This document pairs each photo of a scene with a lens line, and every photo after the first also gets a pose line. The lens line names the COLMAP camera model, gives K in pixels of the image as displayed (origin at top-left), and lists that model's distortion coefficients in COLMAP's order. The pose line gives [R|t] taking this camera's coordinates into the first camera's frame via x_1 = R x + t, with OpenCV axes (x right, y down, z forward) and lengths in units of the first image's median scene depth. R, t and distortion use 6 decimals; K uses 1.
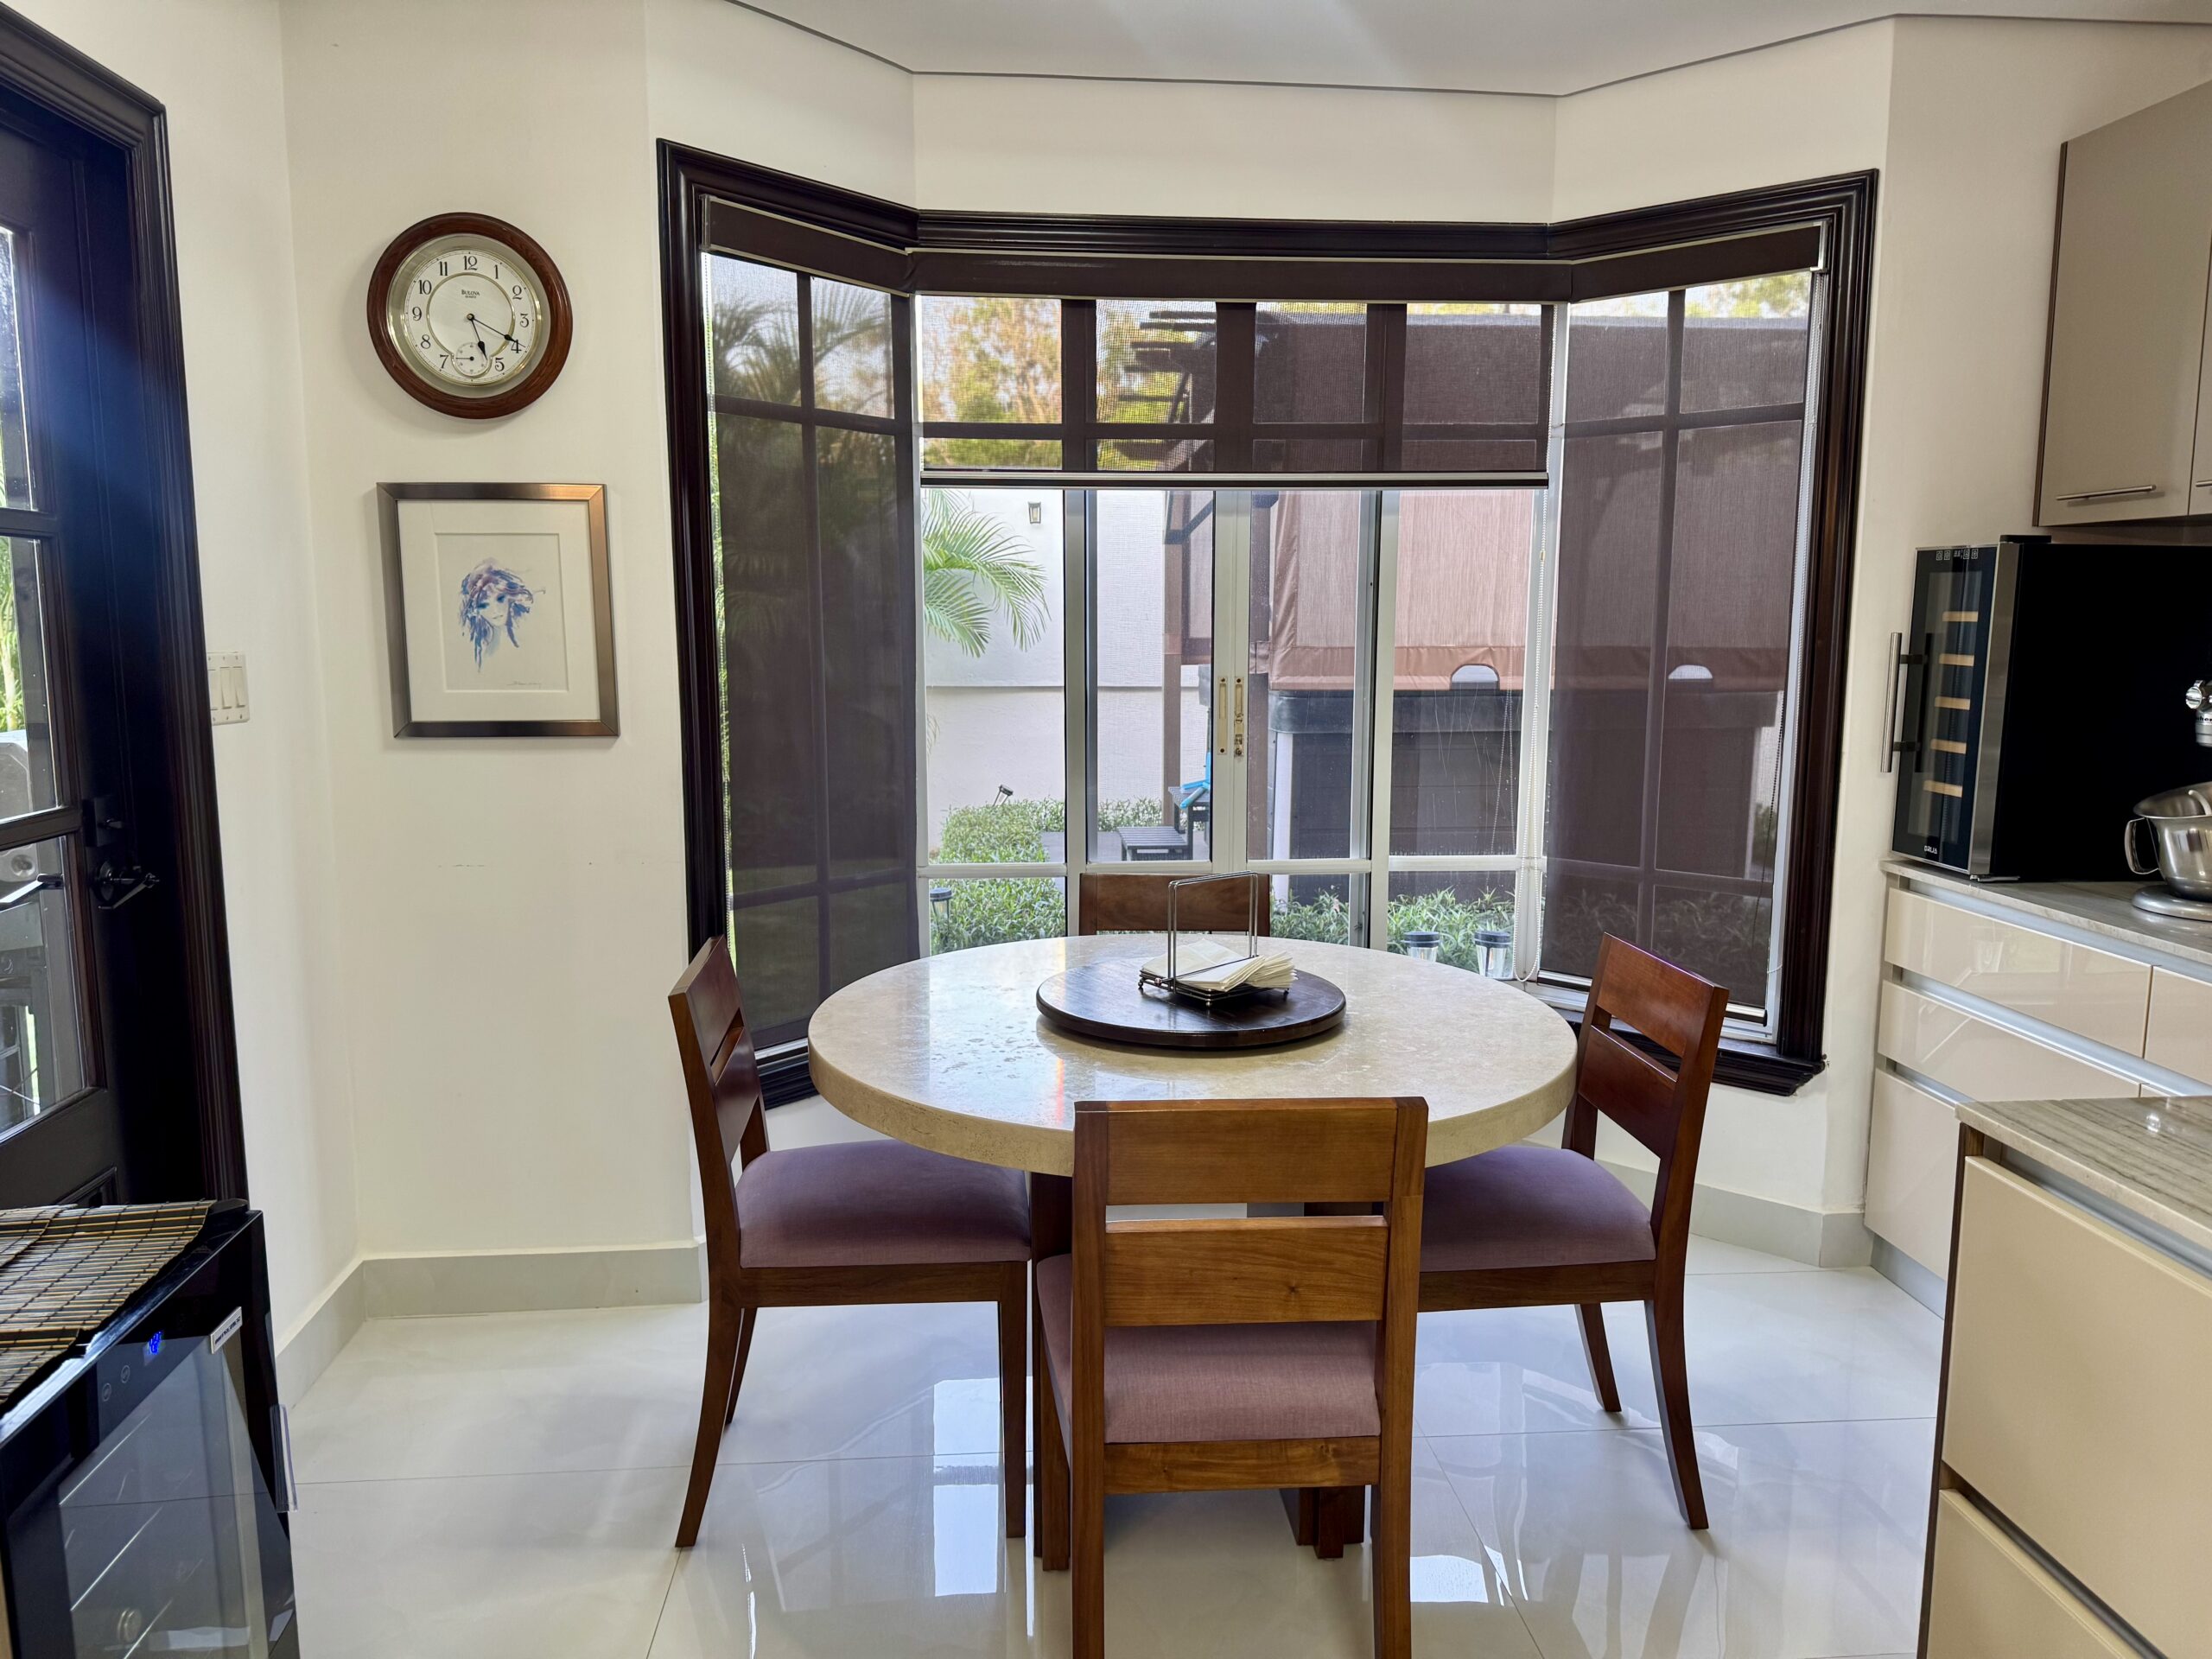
lens RADIAL K [[1589.3, 0, 1108.3], [0, 1589.3, 838.0], [0, 0, 1]] dist [0.011843, -0.000824]
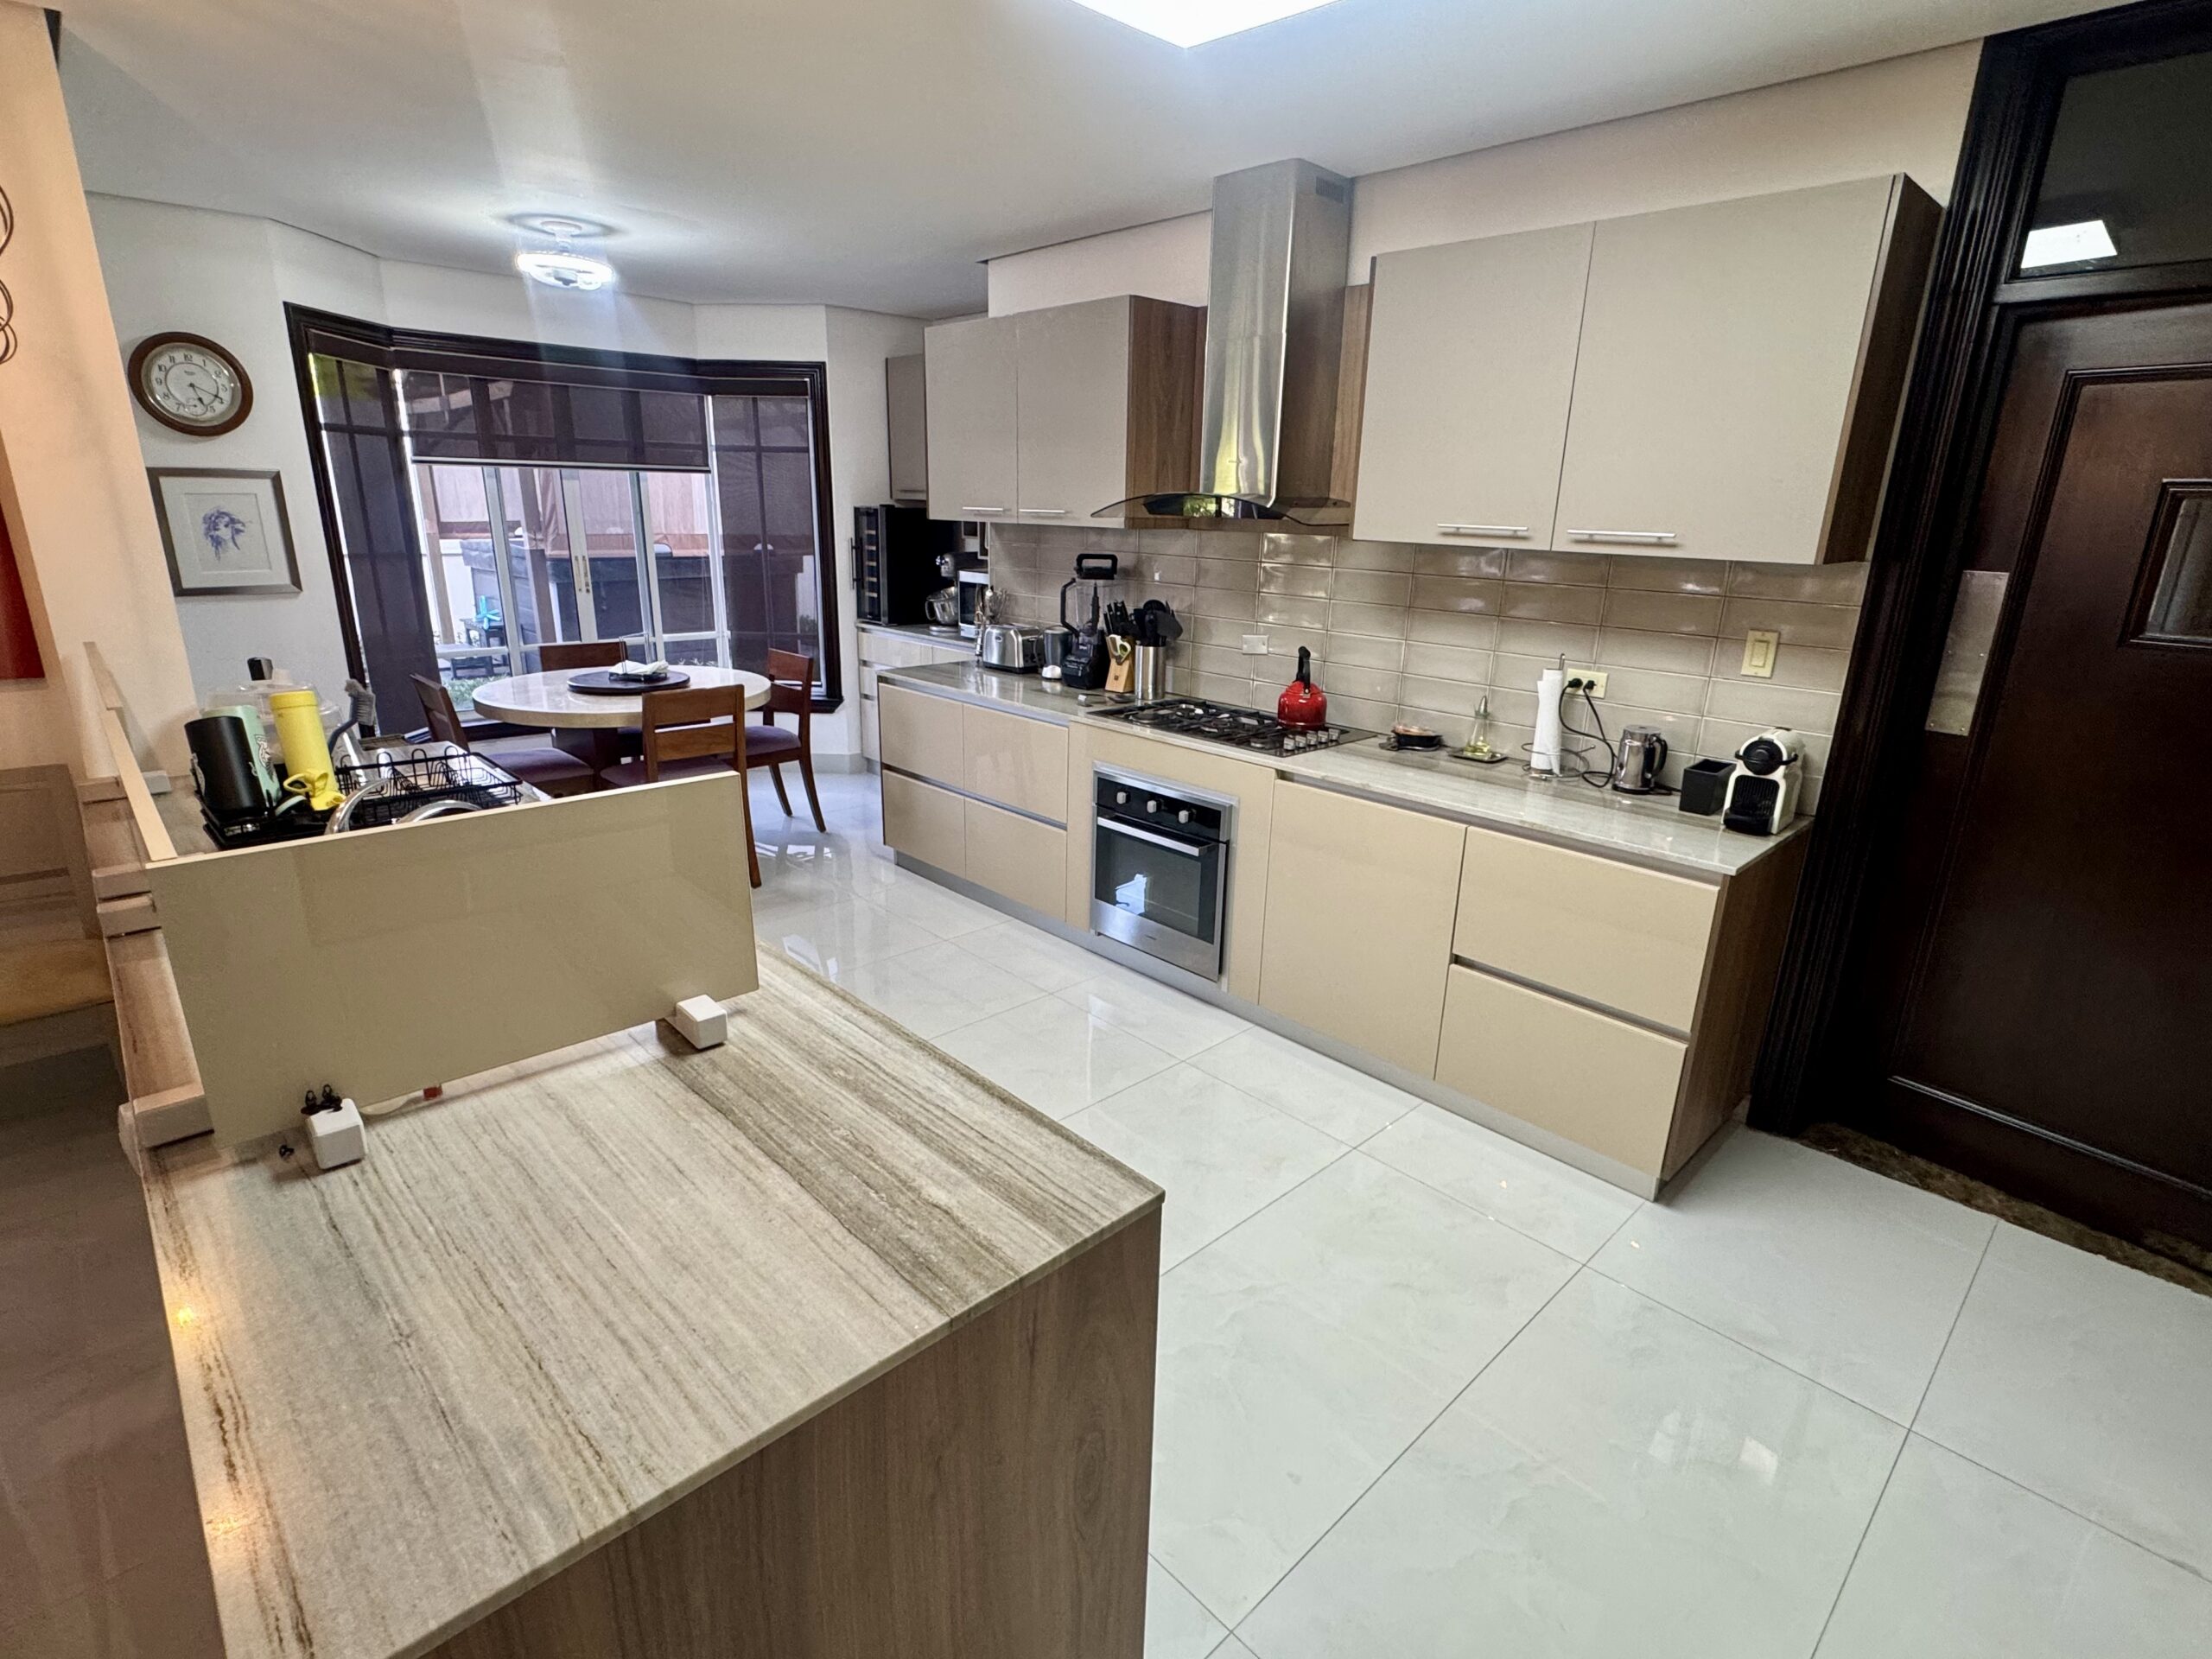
lens RADIAL K [[1085.9, 0, 1101.2], [0, 1085.9, 836.8], [0, 0, 1]] dist [-0.004944, -0.000341]
pose [[0.784677, -0.168789, 0.596483, -0.389662], [0.065312, 0.979372, 0.191219, 0.049863], [-0.616454, -0.111088, 0.779515, -0.825411]]
